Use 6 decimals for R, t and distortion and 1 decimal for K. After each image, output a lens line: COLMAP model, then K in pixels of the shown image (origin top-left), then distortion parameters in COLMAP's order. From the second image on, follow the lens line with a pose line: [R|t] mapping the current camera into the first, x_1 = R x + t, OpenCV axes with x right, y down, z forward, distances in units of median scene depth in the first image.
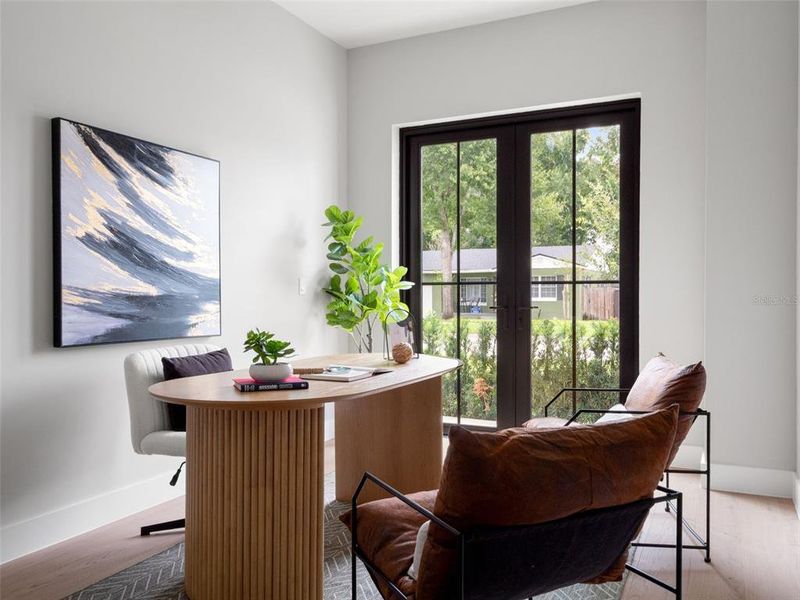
lens RADIAL K [[667.6, 0, 402.5], [0, 667.6, 277.3], [0, 0, 1]] dist [-0.010692, -0.004322]
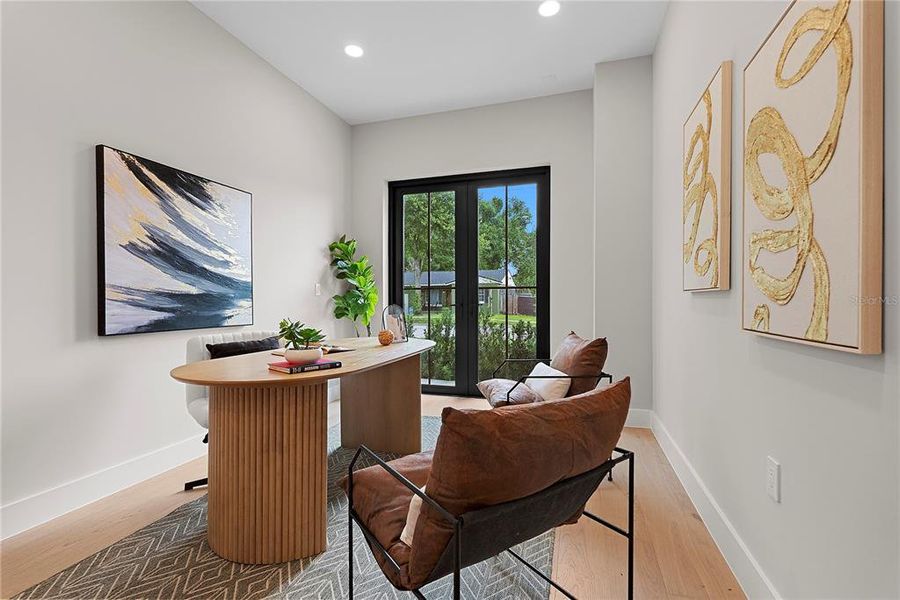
lens RADIAL K [[401.5, 0, 450.0], [0, 401.5, 300.0], [0, 0, 1]] dist [-0.002104, -0.000252]
pose [[0.988664, 0.000214, 0.150144, -0.004647], [-0.003901, 0.999698, 0.024268, 0.019211], [-0.150094, -0.024579, 0.988366, 0.176443]]
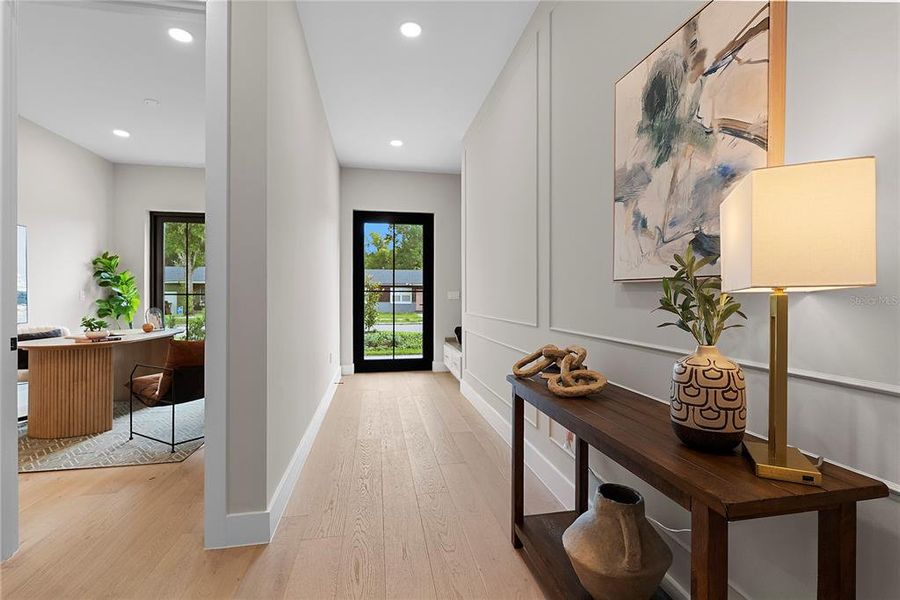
lens RADIAL K [[401.5, 0, 450.0], [0, 401.5, 300.0], [0, 0, 1]] dist [-0.002104, -0.000252]
pose [[0.800942, 0.000355, 0.598742, -0.004933], [-0.017897, 0.999567, 0.023347, -0.025111], [-0.598475, -0.029416, 0.800601, -0.654870]]
